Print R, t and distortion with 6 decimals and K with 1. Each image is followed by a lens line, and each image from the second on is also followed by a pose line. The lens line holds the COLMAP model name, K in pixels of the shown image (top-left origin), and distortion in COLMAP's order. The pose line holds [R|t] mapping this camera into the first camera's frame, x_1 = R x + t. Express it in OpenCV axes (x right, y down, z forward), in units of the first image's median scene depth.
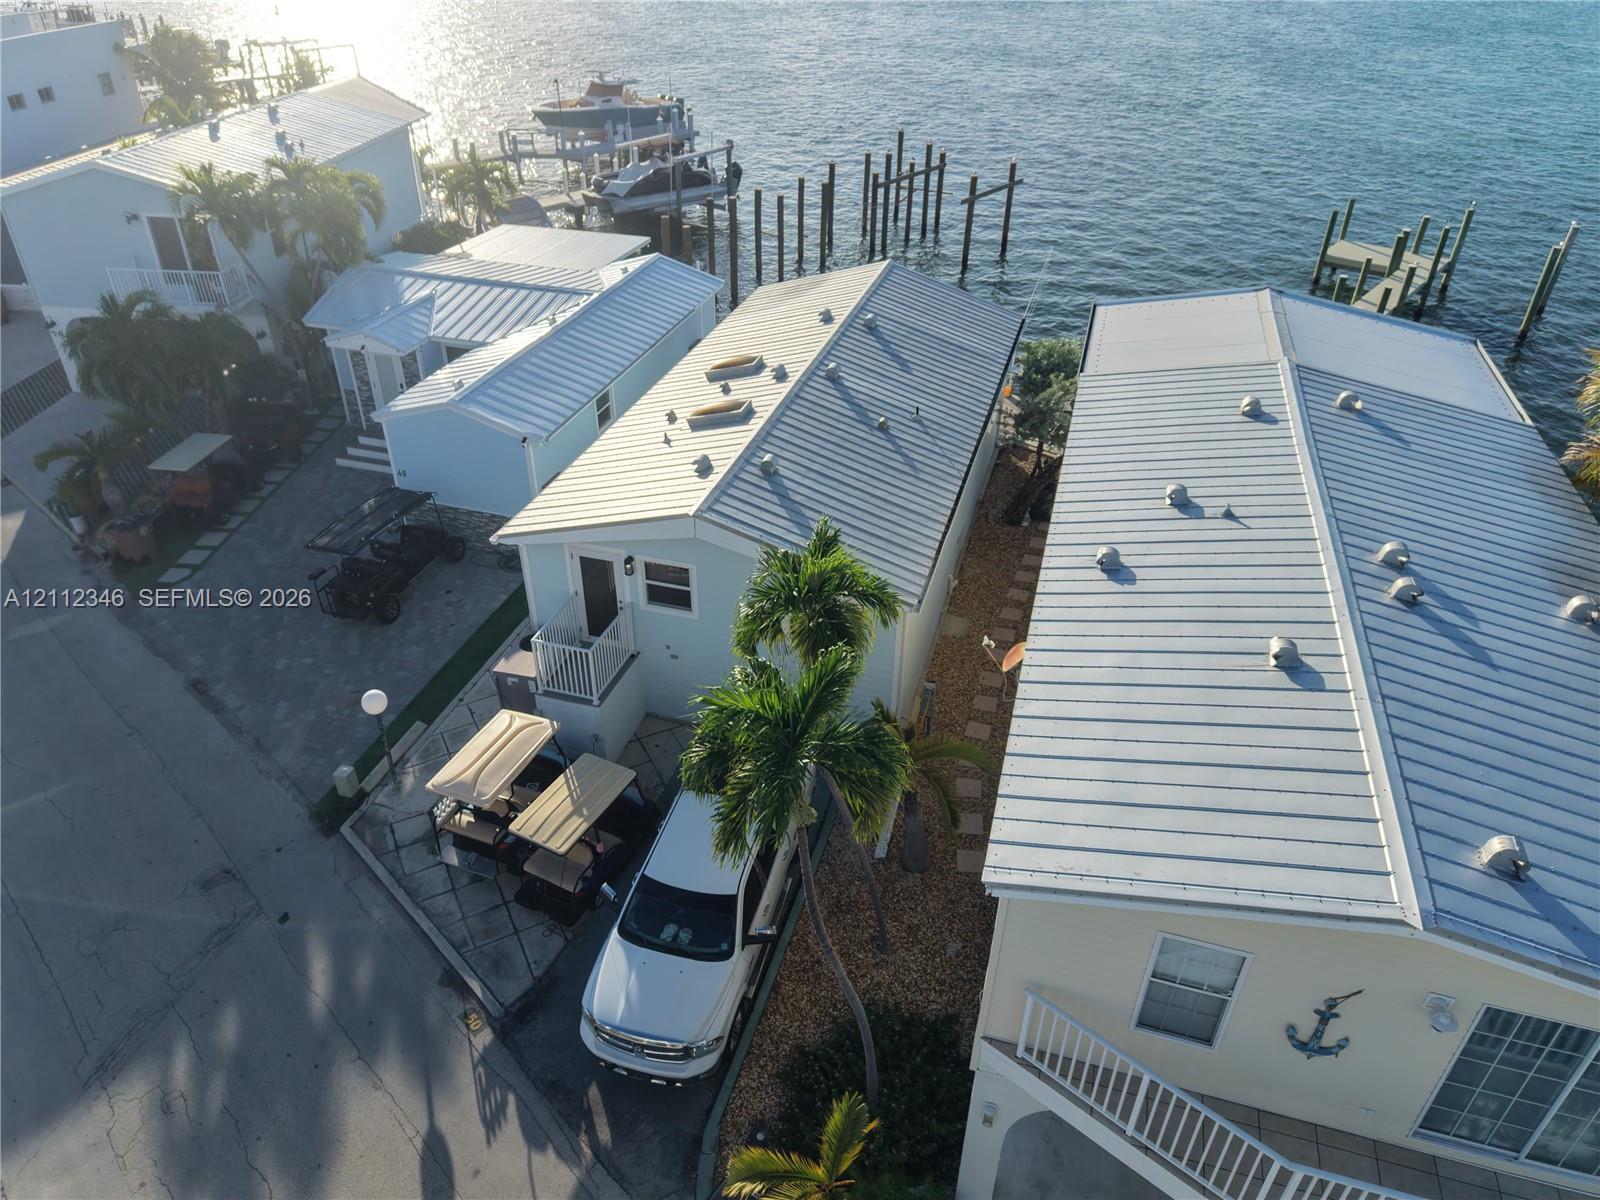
lens RADIAL K [[1077.3, 0, 800.0], [0, 1077.3, 600.0], [0, 0, 1]] dist [0.012932, -0.000147]
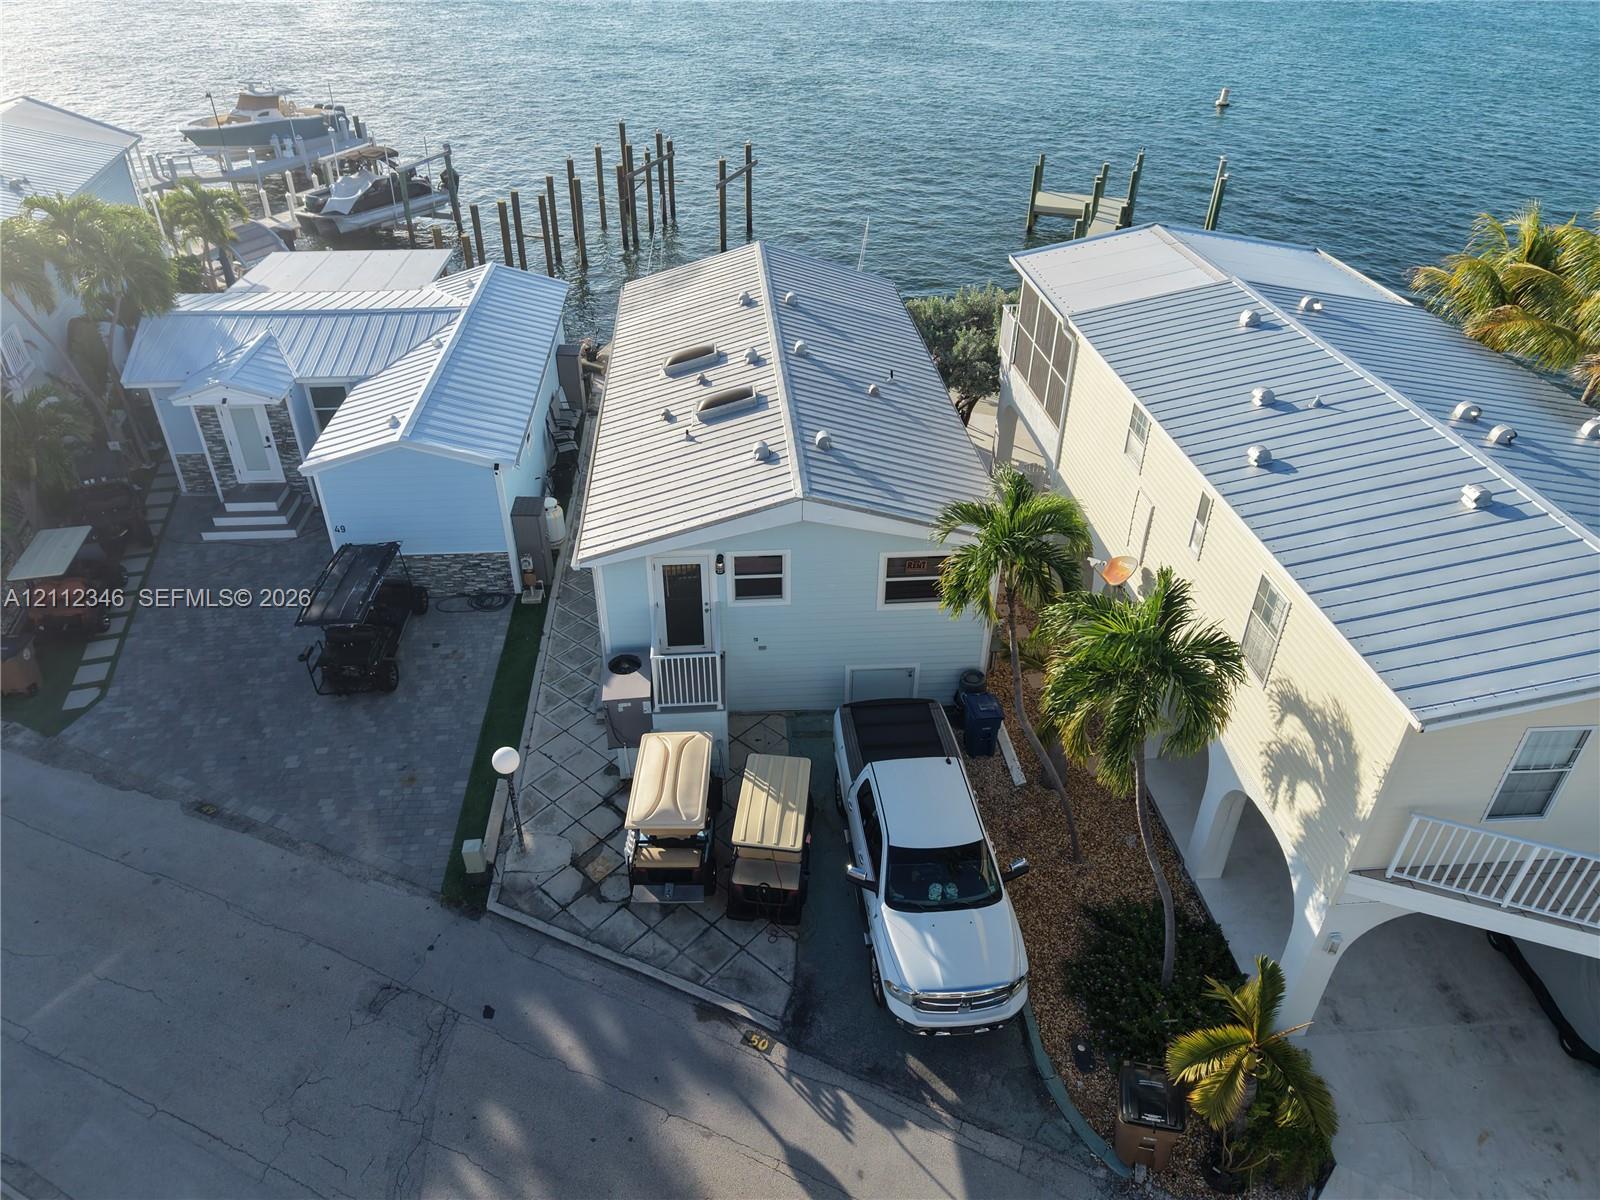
lens RADIAL K [[1066.6, 0, 800.0], [0, 1066.6, 600.0], [0, 0, 1]] dist [0.027029, -0.029605]
pose [[0.931196, -0.204331, 0.301864, -0.351532], [0.202105, 0.978589, 0.038947, -0.020672], [-0.303359, 0.024741, 0.952555, 0.047053]]
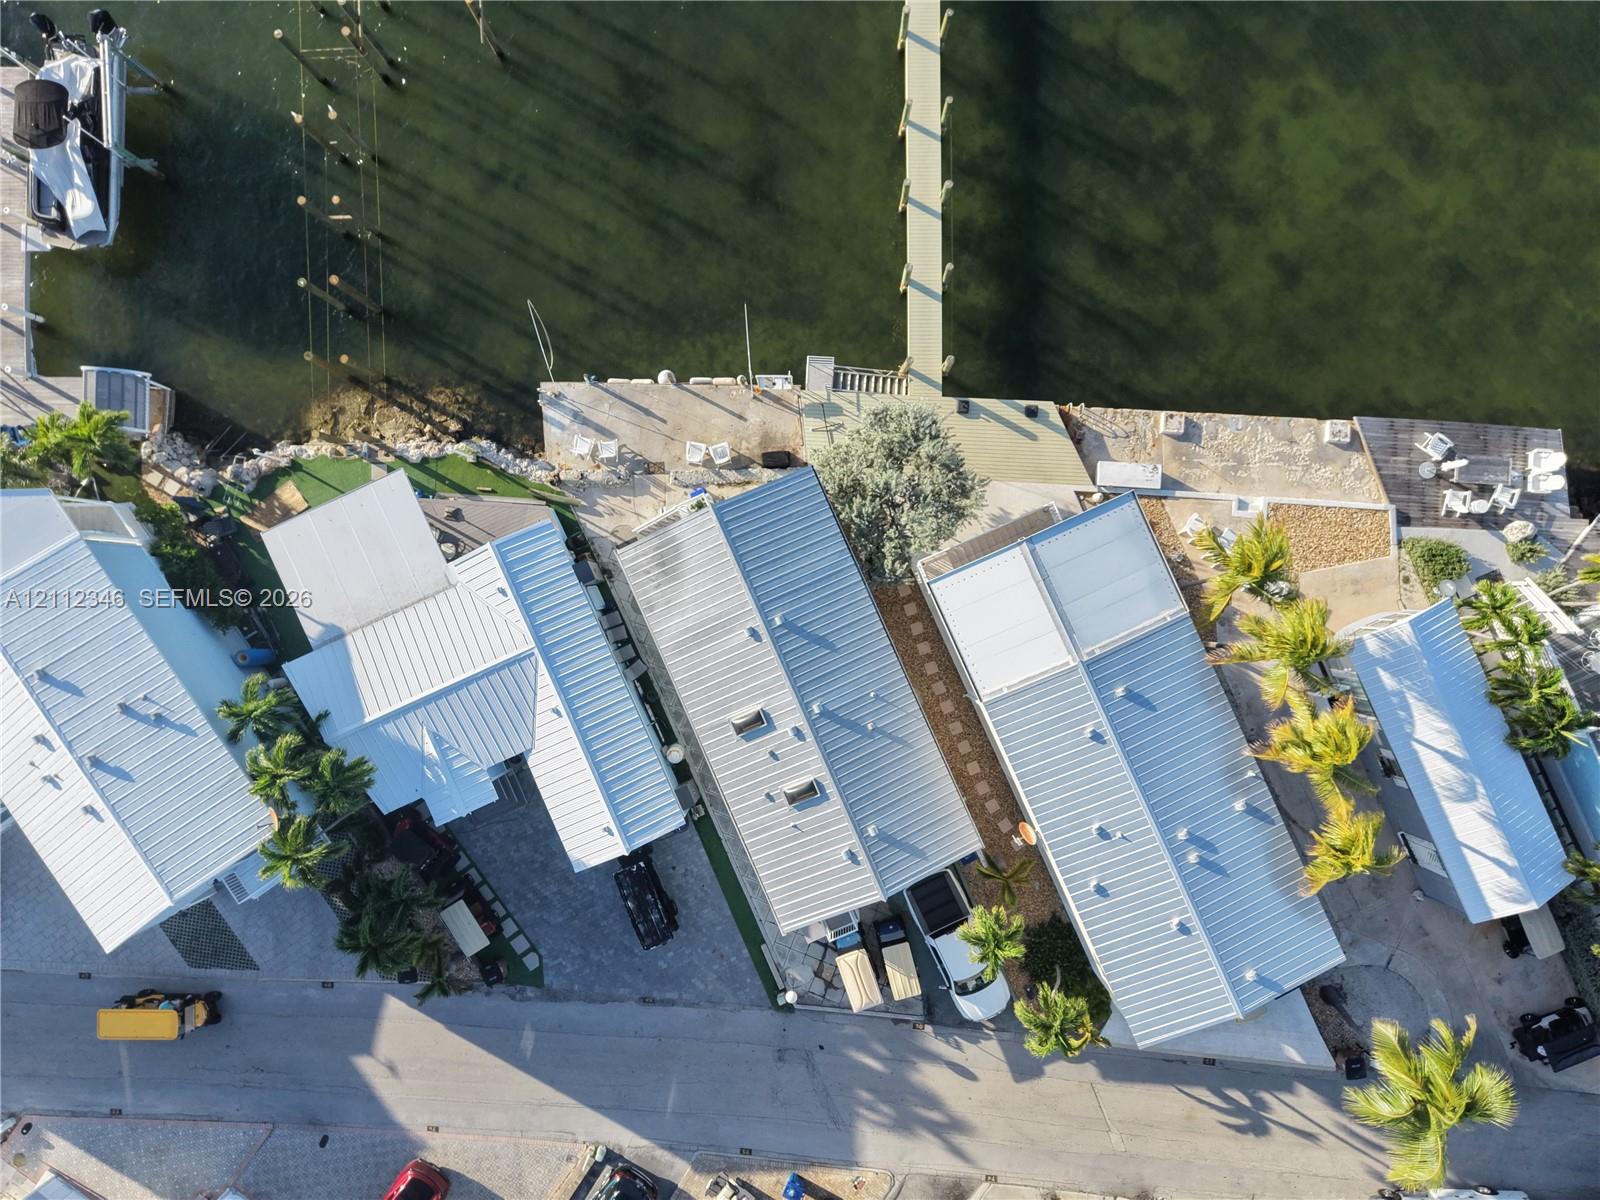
lens RADIAL K [[1077.3, 0, 800.0], [0, 1077.3, 600.0], [0, 0, 1]] dist [0.012932, -0.000147]
pose [[0.759570, -0.649470, -0.035251, 0.183723], [0.393696, 0.415943, 0.819753, -1.725387], [-0.517743, -0.636538, 0.571631, 0.223444]]
